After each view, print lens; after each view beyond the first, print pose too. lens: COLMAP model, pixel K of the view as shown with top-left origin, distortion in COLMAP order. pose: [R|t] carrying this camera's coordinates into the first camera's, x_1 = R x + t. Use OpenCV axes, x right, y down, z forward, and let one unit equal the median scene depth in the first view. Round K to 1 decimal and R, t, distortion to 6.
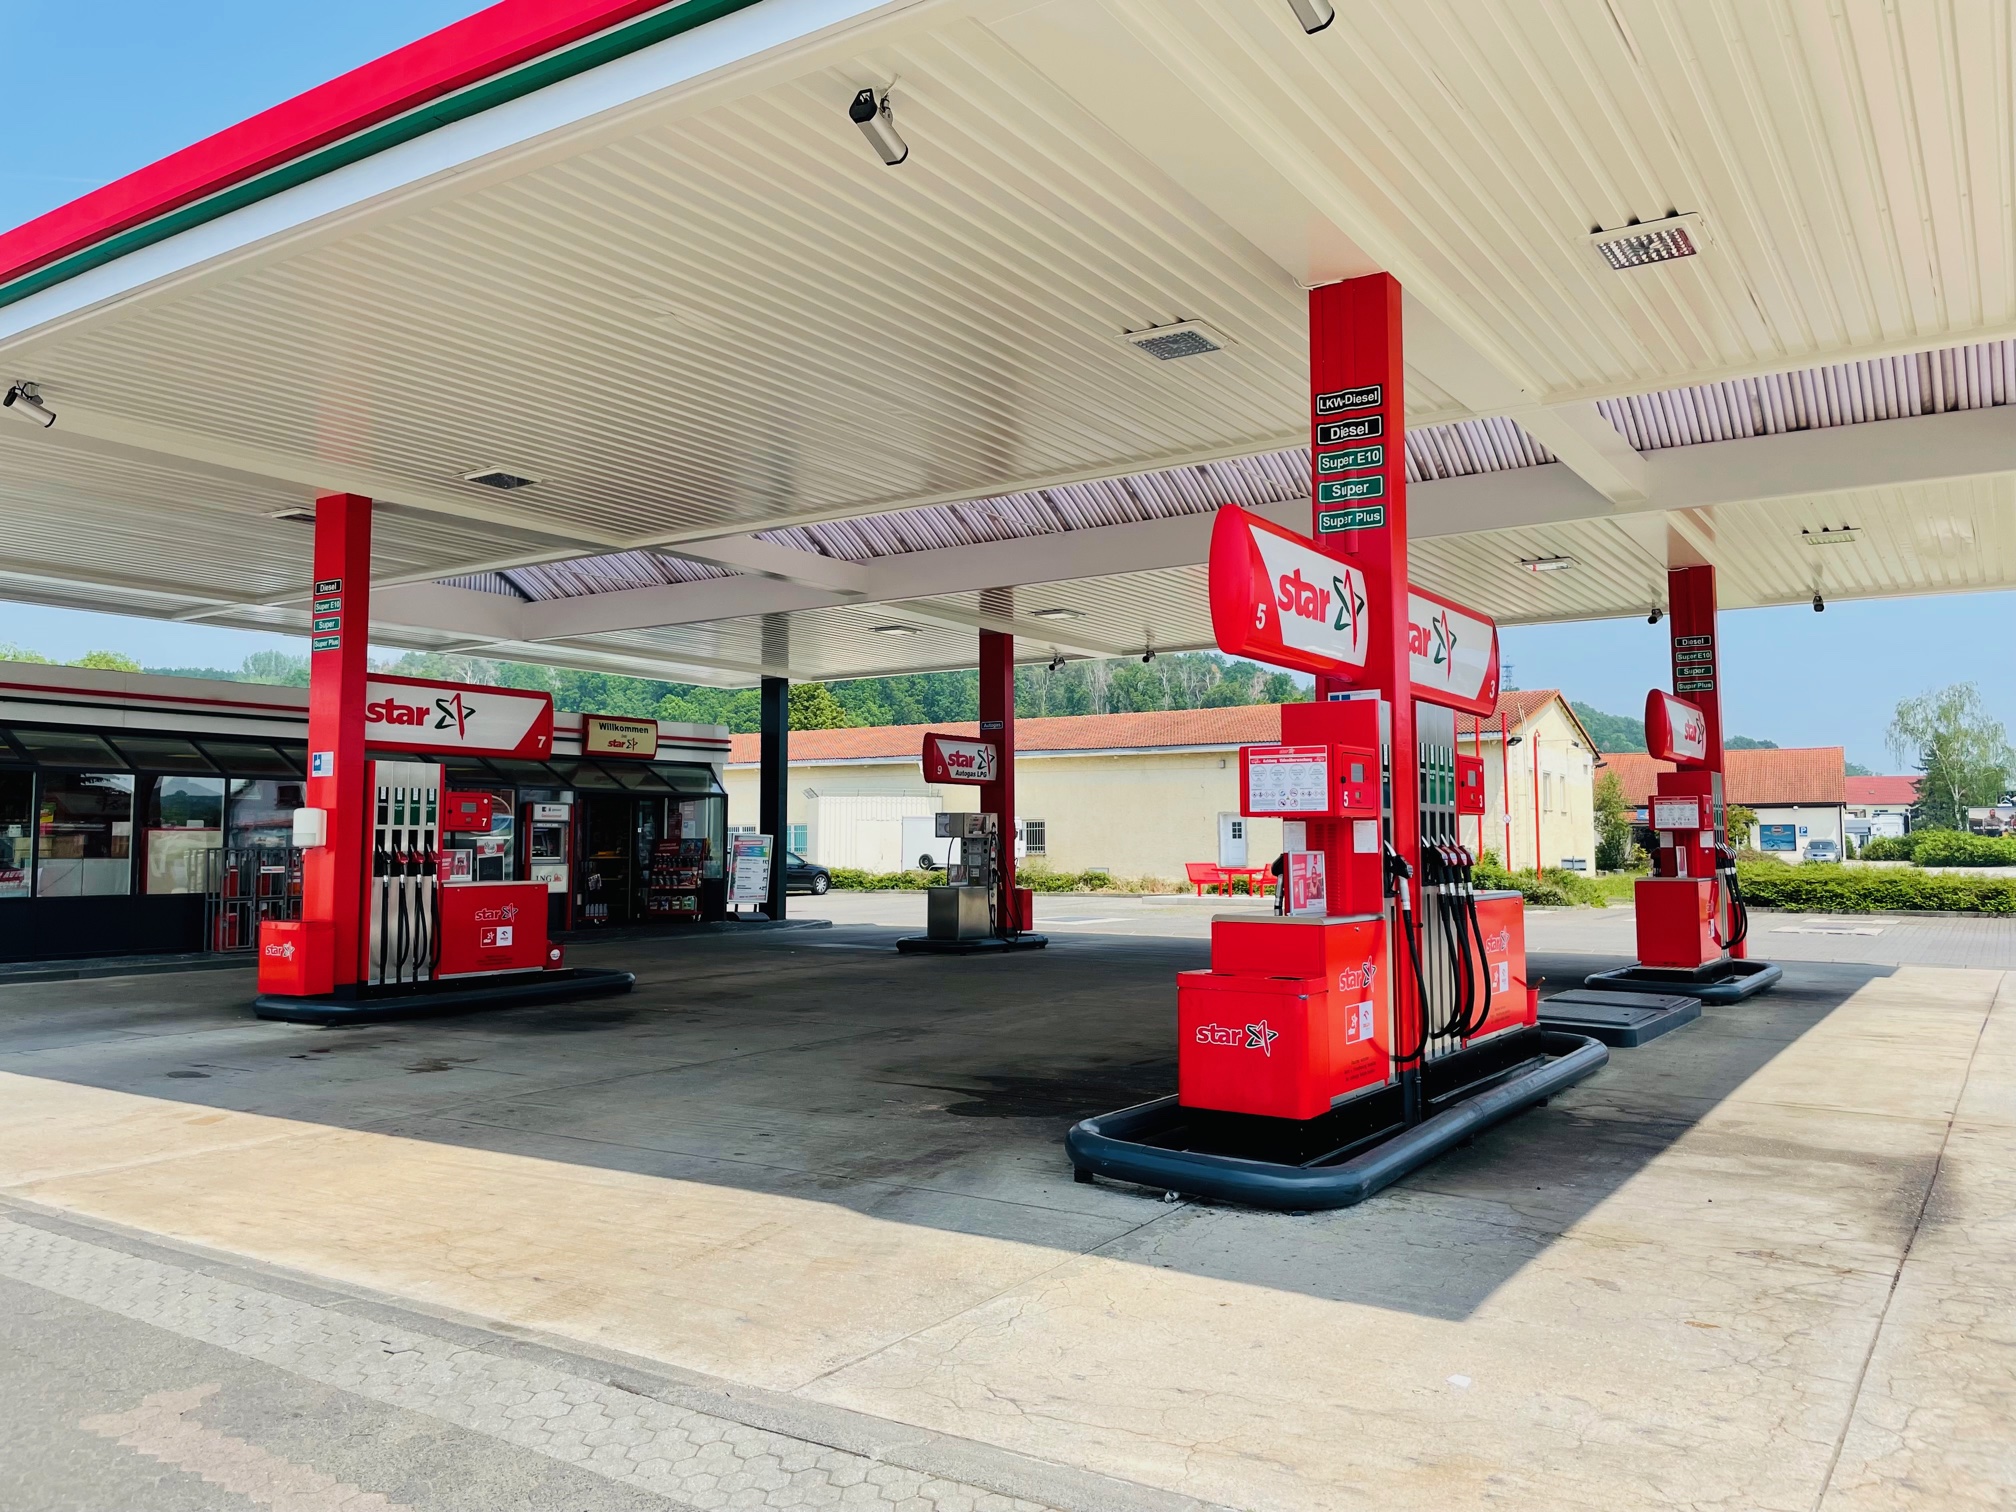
lens RADIAL K [[1535.1, 0, 1005.8], [0, 1535.1, 742.9], [0, 0, 1]] dist [0.082852, -0.111719]
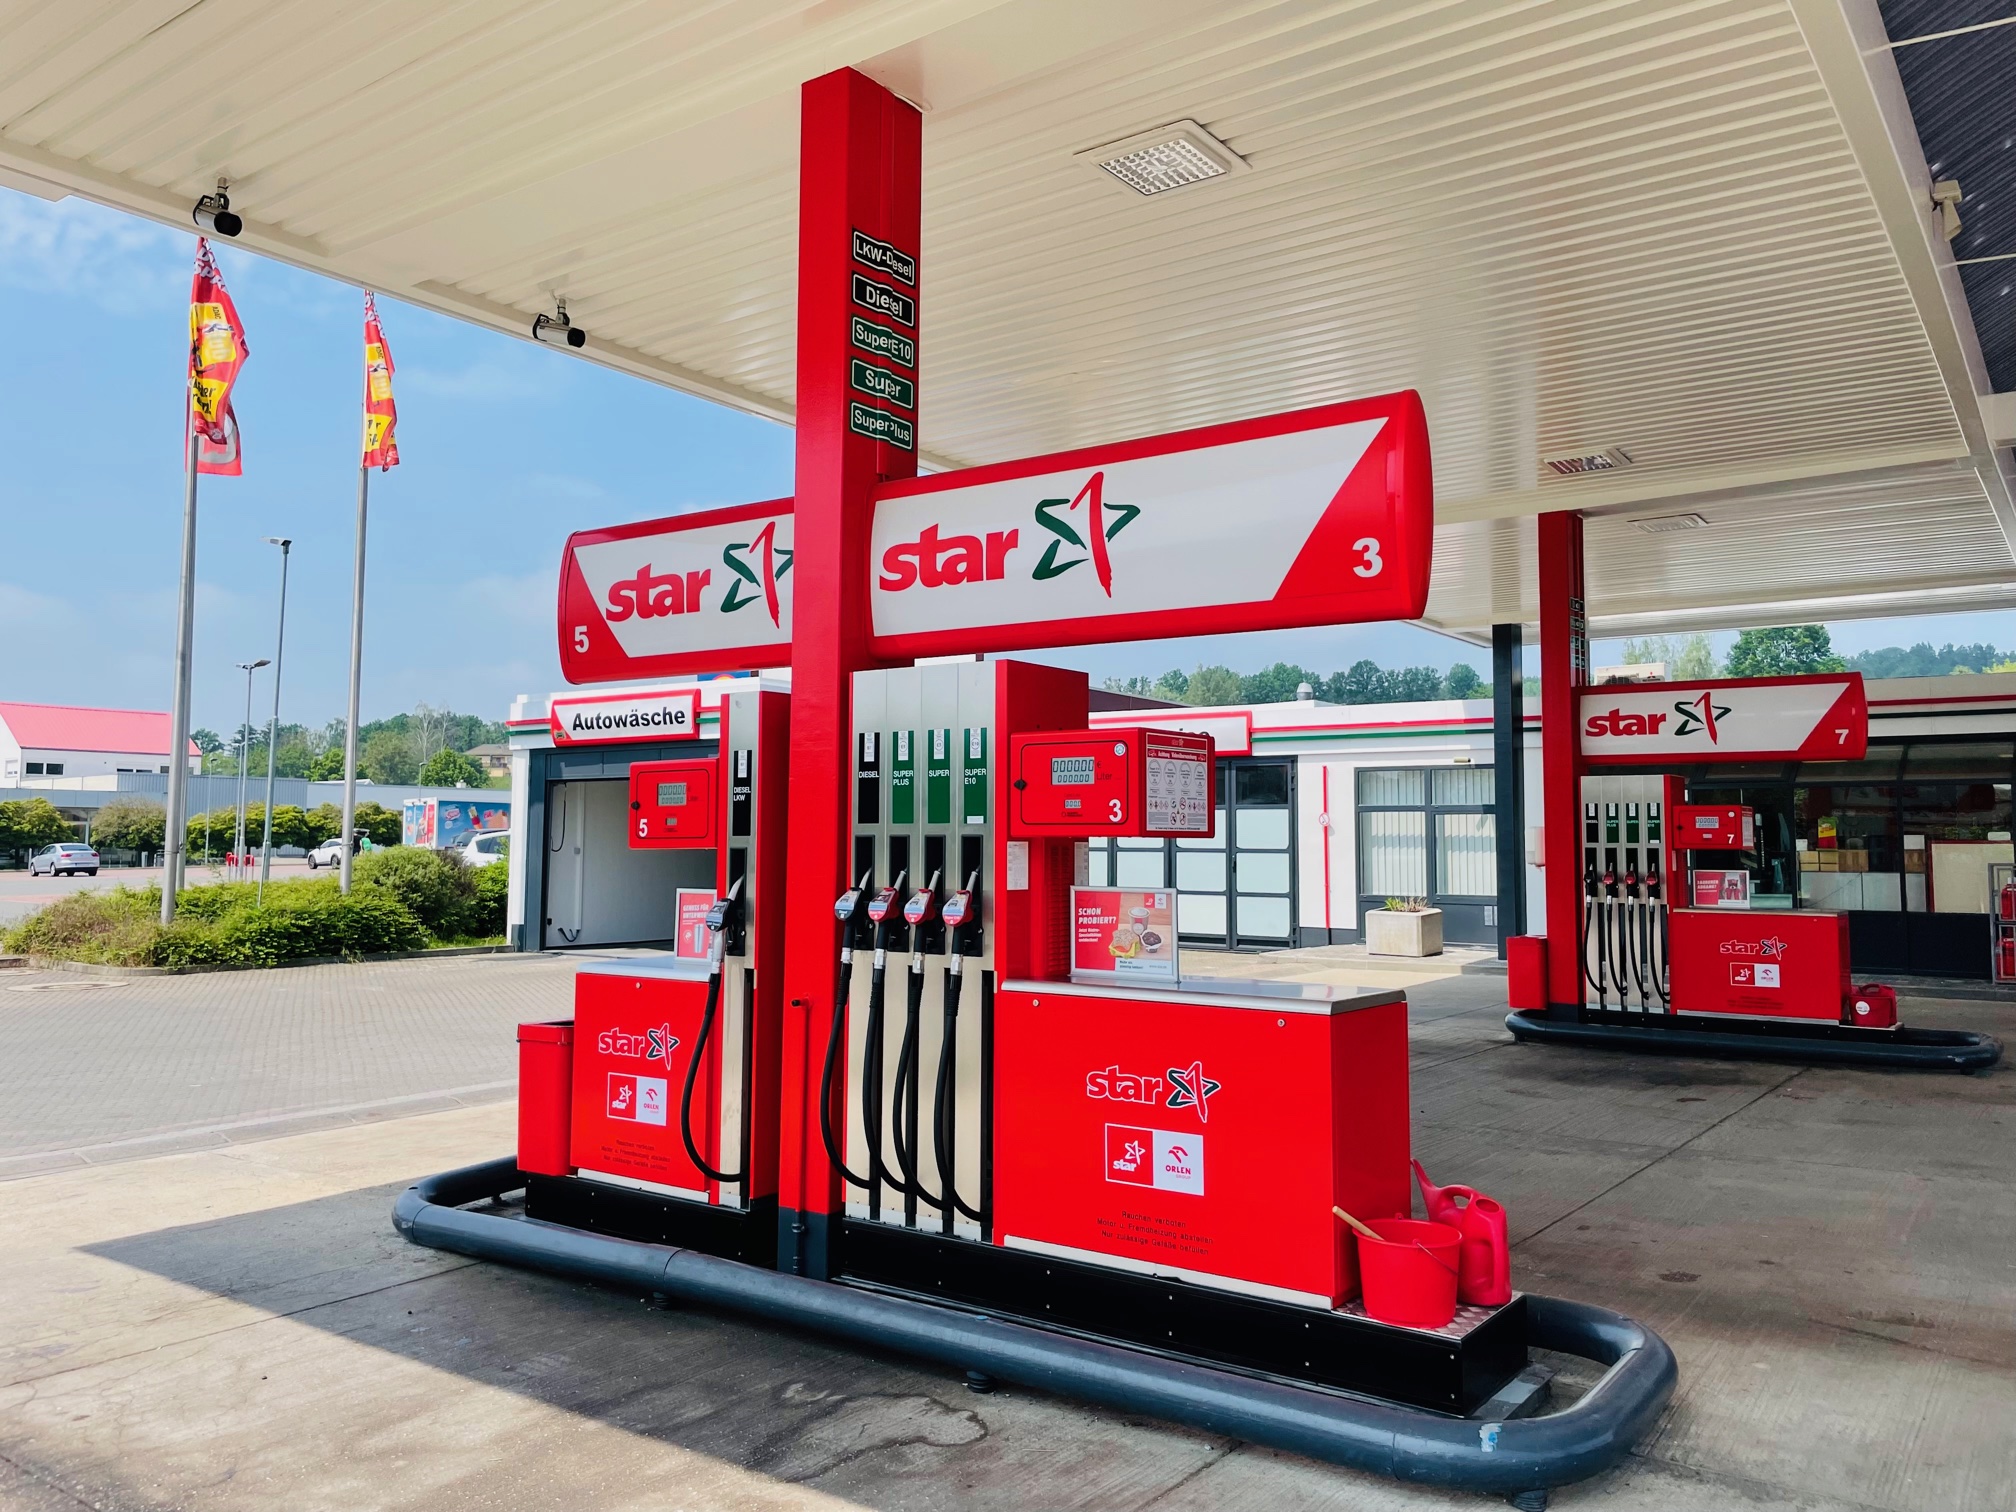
lens RADIAL K [[1535.1, 0, 1005.8], [0, 1535.1, 742.9], [0, 0, 1]] dist [0.082852, -0.111719]
pose [[-0.044621, -0.065657, -0.996844, 0.565083], [0.064460, 0.995569, -0.068458, 0.032649], [0.996922, -0.067311, -0.040191, 0.665731]]
